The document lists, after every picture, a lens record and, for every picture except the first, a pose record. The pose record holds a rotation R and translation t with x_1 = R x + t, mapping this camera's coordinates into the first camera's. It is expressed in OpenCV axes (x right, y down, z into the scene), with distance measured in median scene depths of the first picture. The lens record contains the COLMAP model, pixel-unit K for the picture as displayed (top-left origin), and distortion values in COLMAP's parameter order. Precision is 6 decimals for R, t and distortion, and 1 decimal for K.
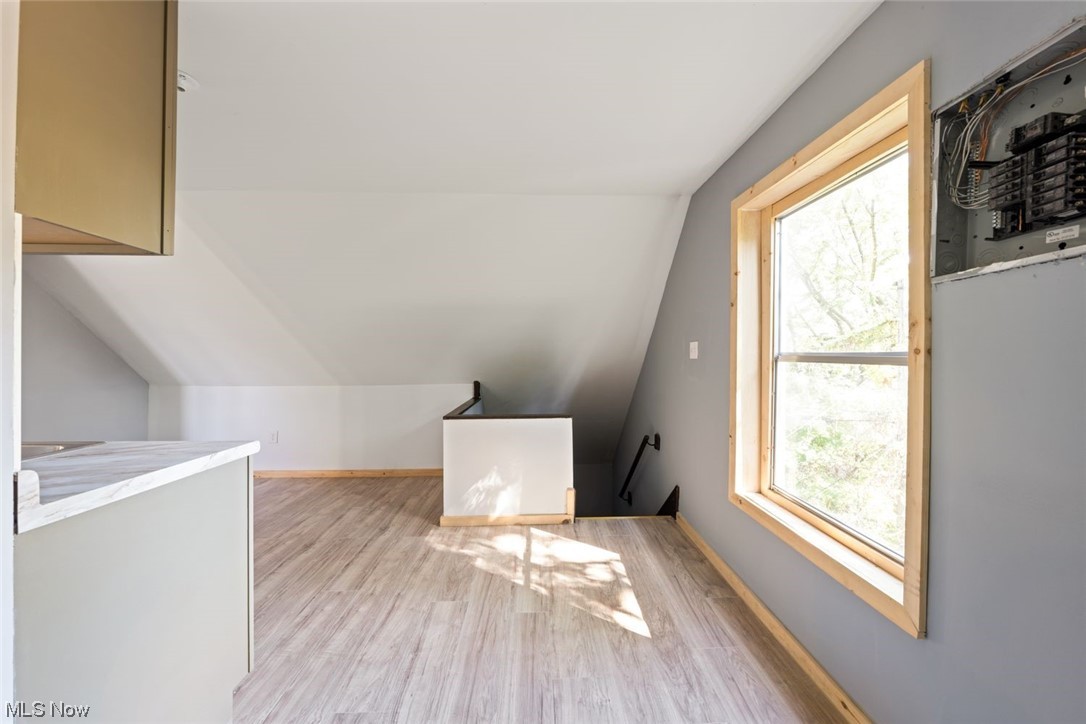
lens RADIAL K [[372.3, 0, 548.6], [0, 372.3, 357.3], [0, 0, 1]] dist [-0.004391, 0.000107]
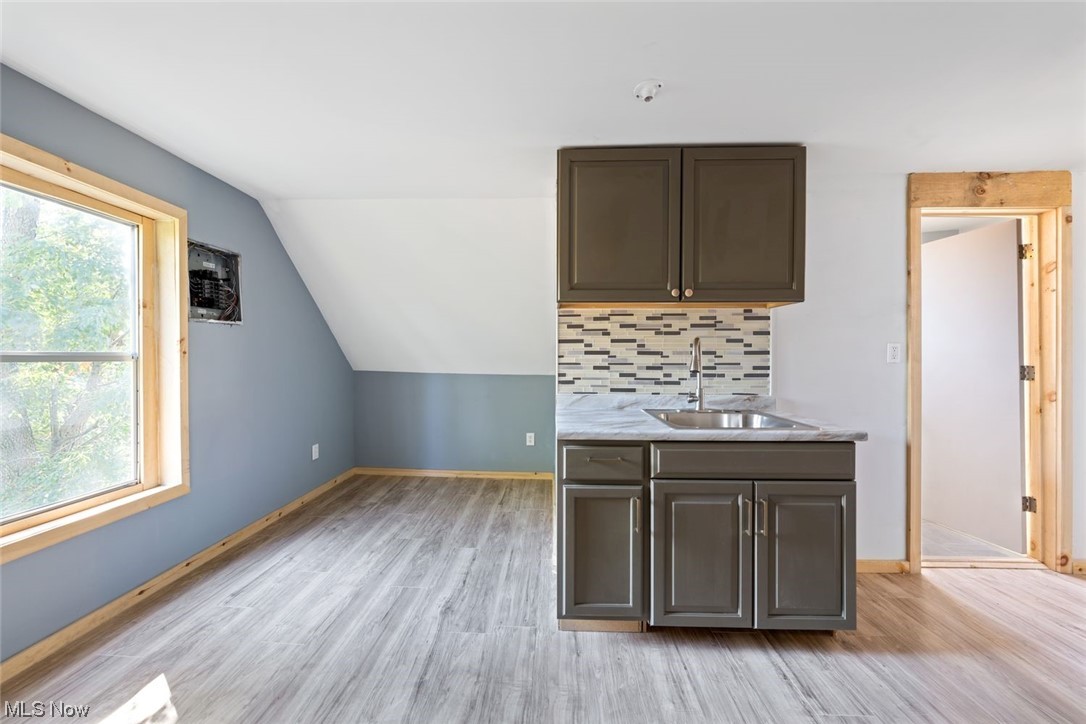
lens RADIAL K [[372.3, 0, 542.8], [0, 372.3, 355.2], [0, 0, 1]] dist [-0.004391, 0.000107]
pose [[-0.997432, -0.001925, 0.071588, -0.720320], [-0.001681, 0.999993, 0.003462, -0.008418], [-0.071594, 0.003333, -0.997428, 1.888906]]
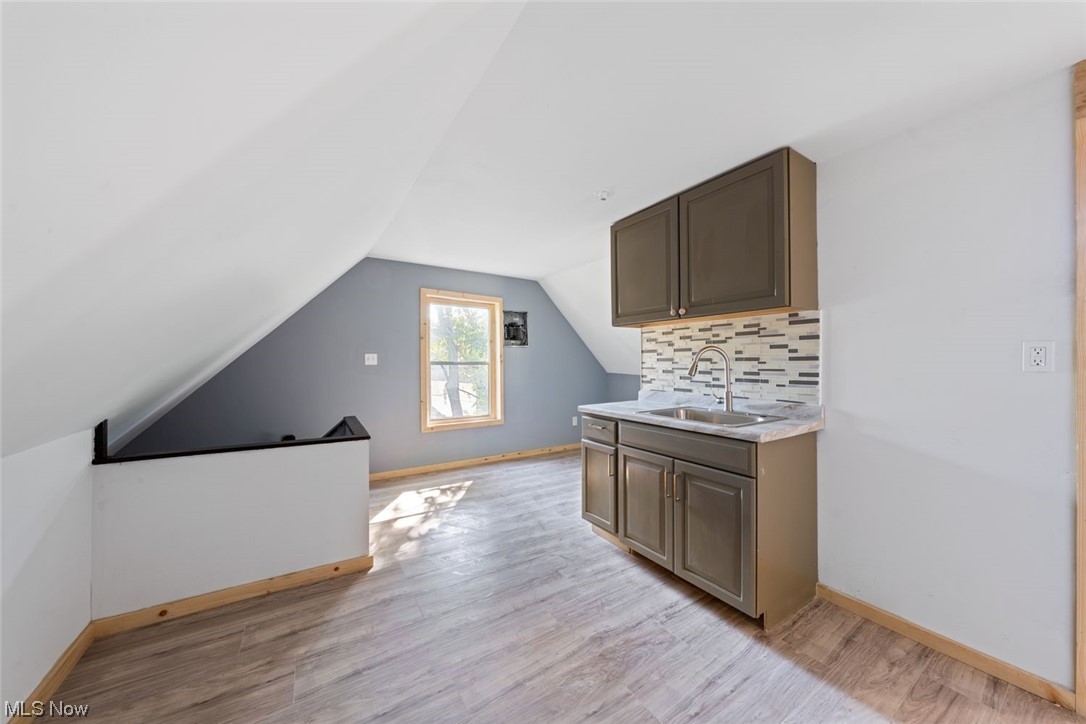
lens RADIAL K [[372.3, 0, 543.2], [0, 372.3, 364.6], [0, 0, 1]] dist [-0.004391, 0.000107]
pose [[-0.509656, -0.004542, 0.860367, -2.091207], [0.003420, 0.999967, 0.007304, -0.005170], [-0.860372, 0.006665, -0.509623, 1.899397]]
